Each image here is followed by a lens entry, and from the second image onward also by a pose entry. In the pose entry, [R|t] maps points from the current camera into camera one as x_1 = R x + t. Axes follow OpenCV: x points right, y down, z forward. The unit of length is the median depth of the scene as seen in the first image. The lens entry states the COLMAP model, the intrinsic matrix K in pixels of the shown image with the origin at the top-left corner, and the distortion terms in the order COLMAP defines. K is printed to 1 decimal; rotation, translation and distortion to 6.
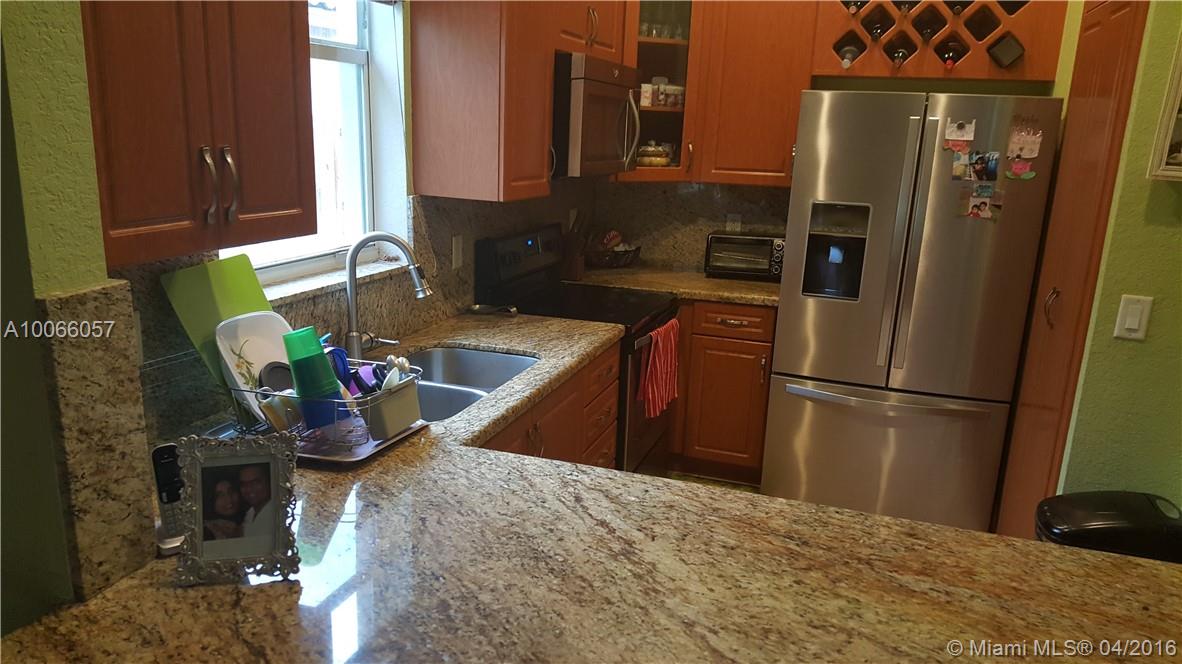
lens RADIAL K [[875.1, 0, 584.7], [0, 875.1, 353.9], [0, 0, 1]] dist [0.148727, -0.245396]
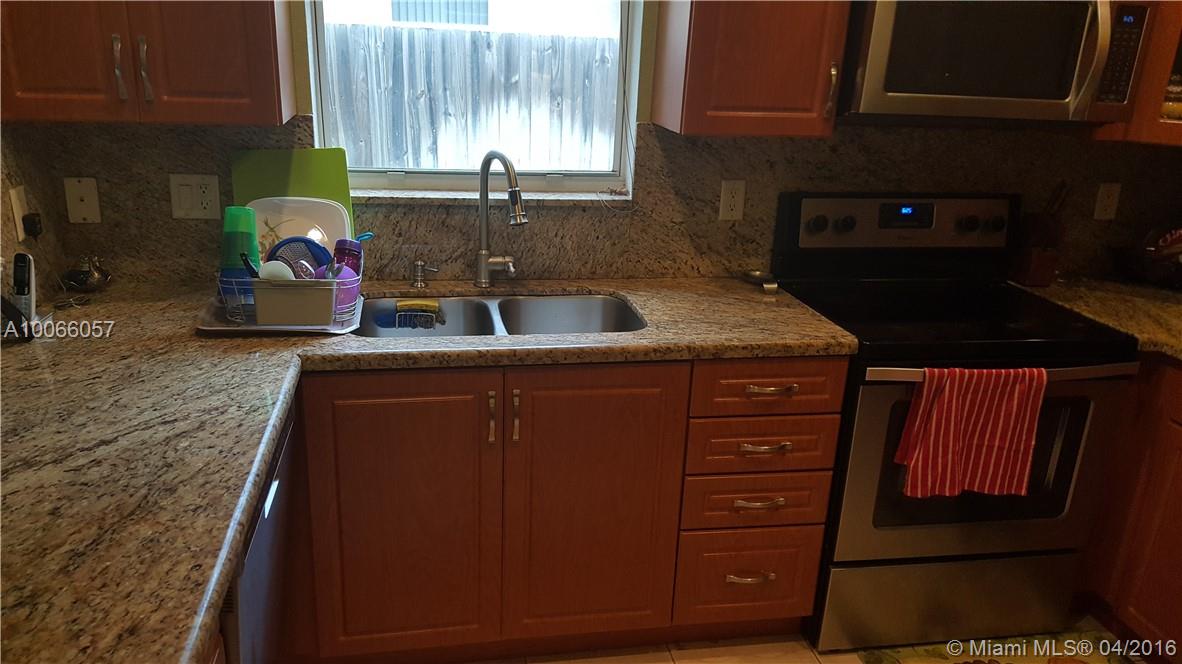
lens RADIAL K [[875.1, 0, 584.7], [0, 875.1, 353.9], [0, 0, 1]] dist [0.148727, -0.245396]
pose [[0.475912, 0.275666, -0.835174, 0.653726], [-0.241539, 0.954062, 0.177270, -0.116782], [0.845675, 0.117362, 0.520634, 0.600154]]
